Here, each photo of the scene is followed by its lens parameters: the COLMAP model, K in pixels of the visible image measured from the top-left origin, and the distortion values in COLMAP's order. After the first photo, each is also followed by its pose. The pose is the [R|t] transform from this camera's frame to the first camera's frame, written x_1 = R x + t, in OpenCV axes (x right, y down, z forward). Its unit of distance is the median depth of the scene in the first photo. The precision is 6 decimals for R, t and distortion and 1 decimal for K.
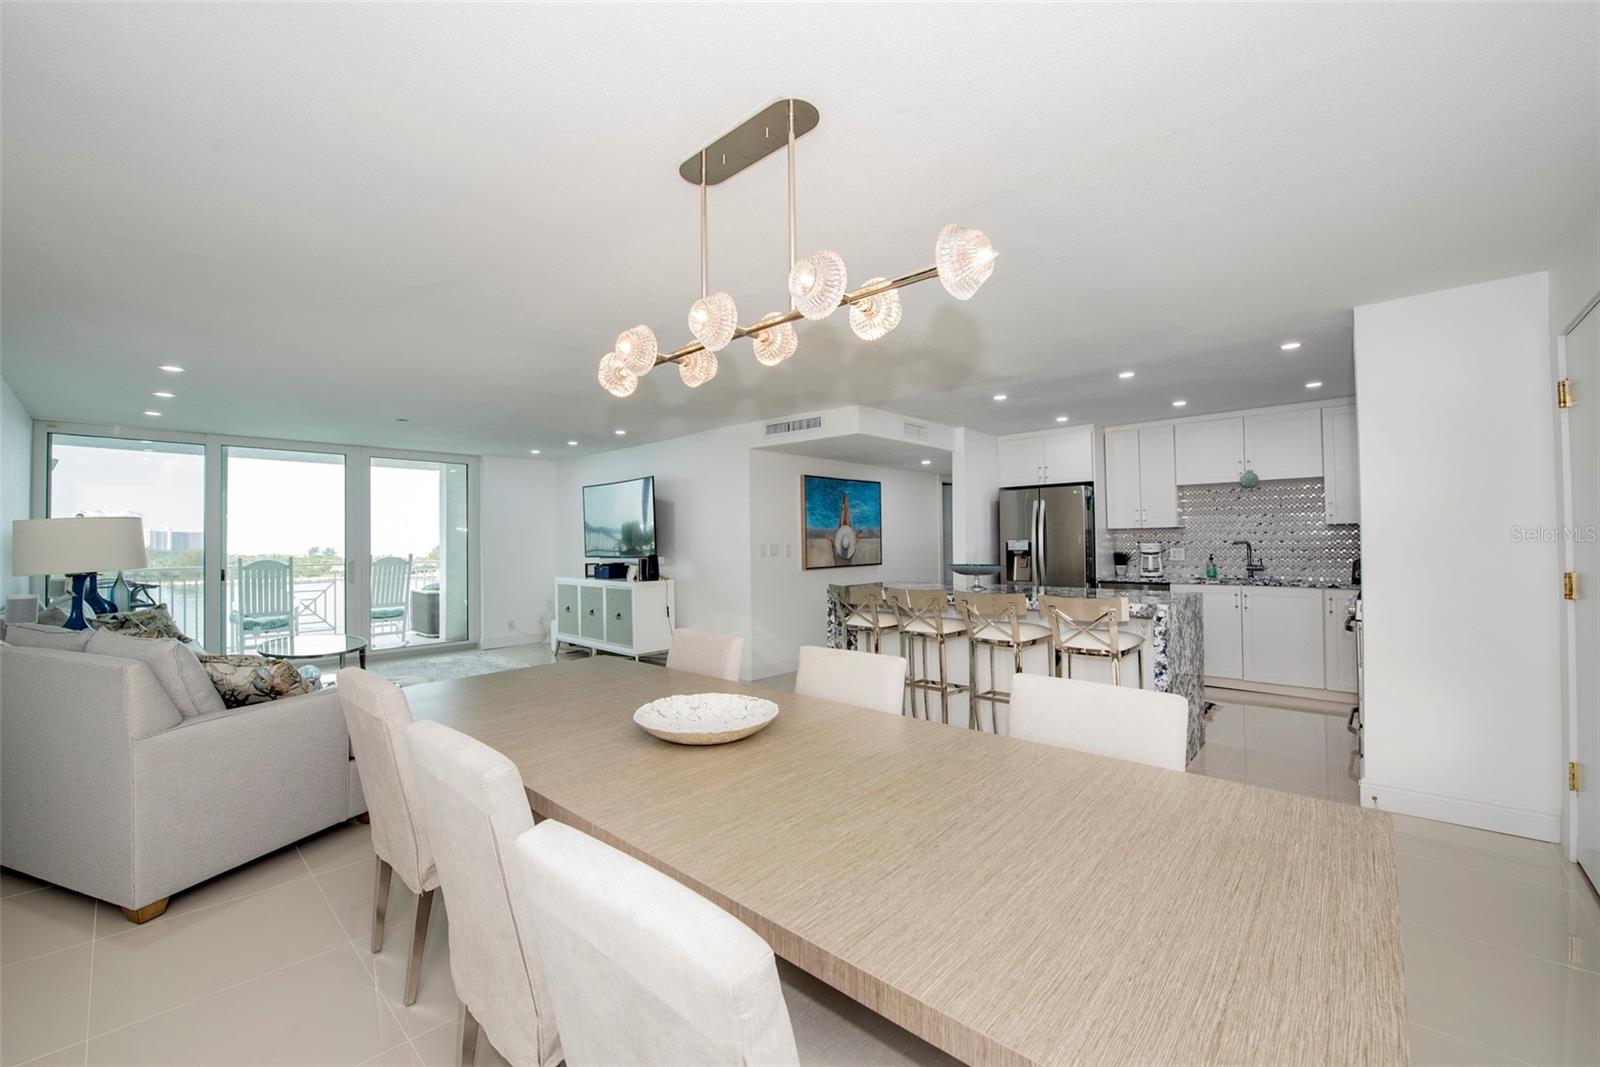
lens RADIAL K [[639.7, 0, 799.7], [0, 639.7, 529.9], [0, 0, 1]] dist [-0.015011, -0.002341]
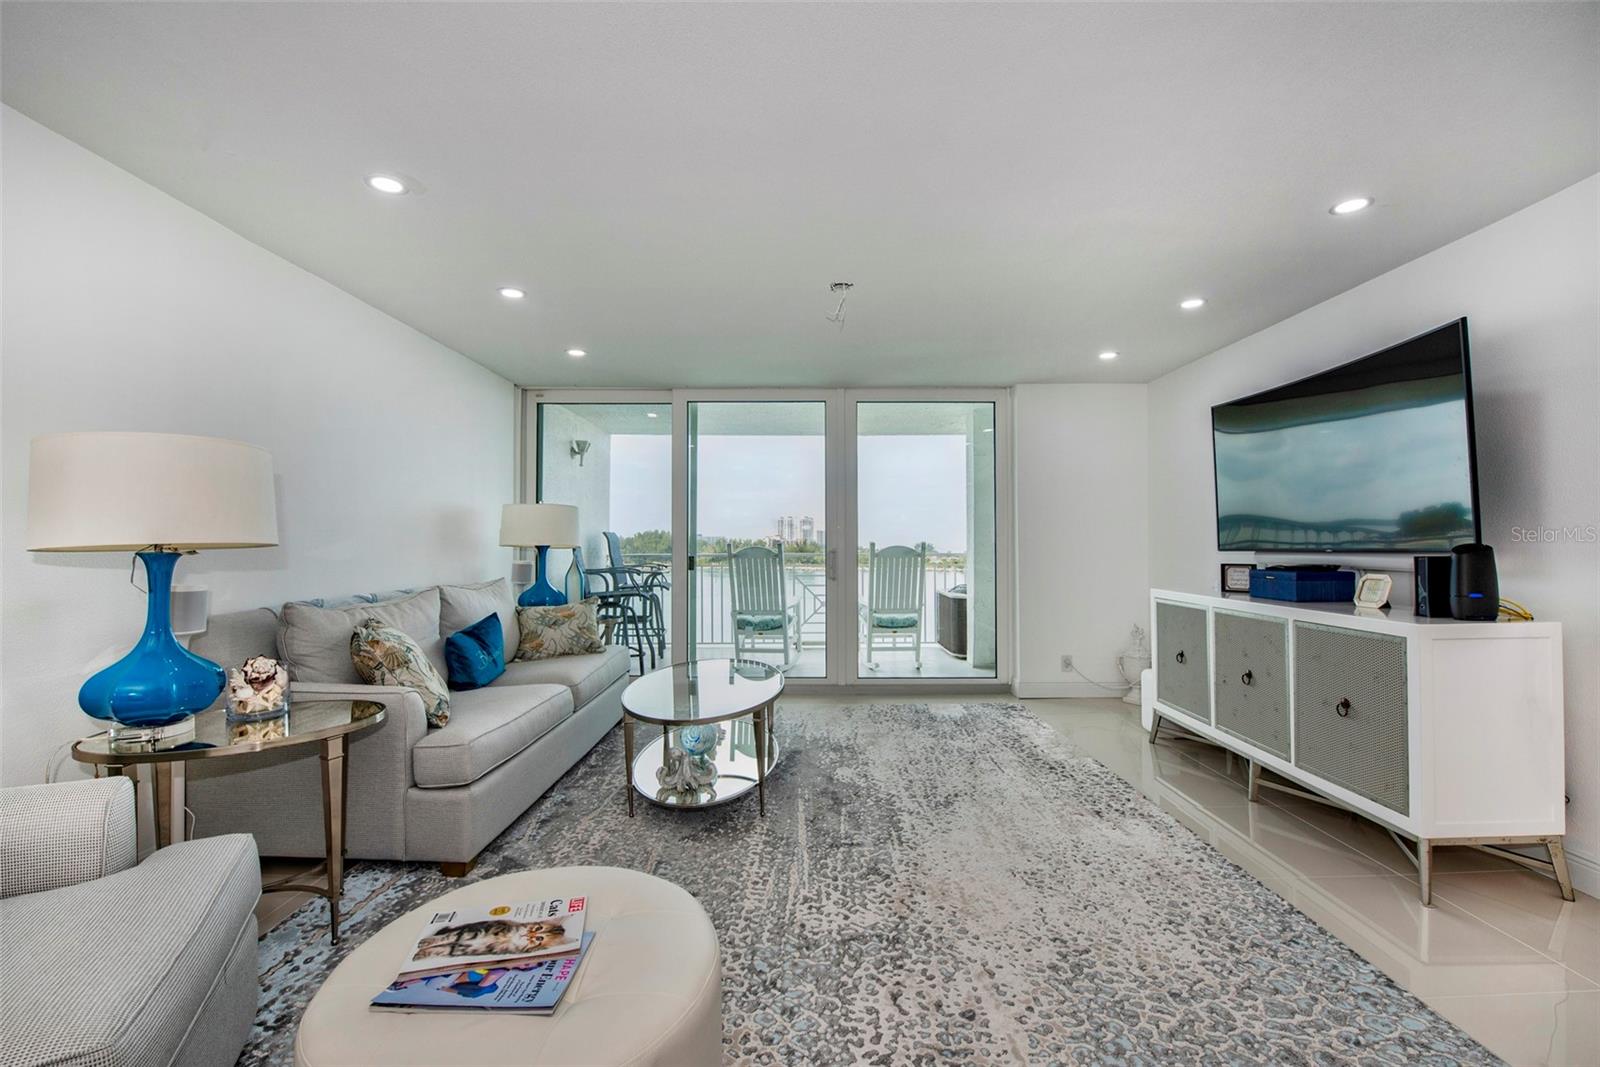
lens RADIAL K [[639.7, 0, 797.3], [0, 639.7, 532.1], [0, 0, 1]] dist [-0.015011, -0.002341]
pose [[0.673130, -0.001718, -0.739522, -0.215036], [0.007692, 0.999959, 0.004679, 0.027286], [0.739484, -0.008837, 0.673116, 0.491113]]
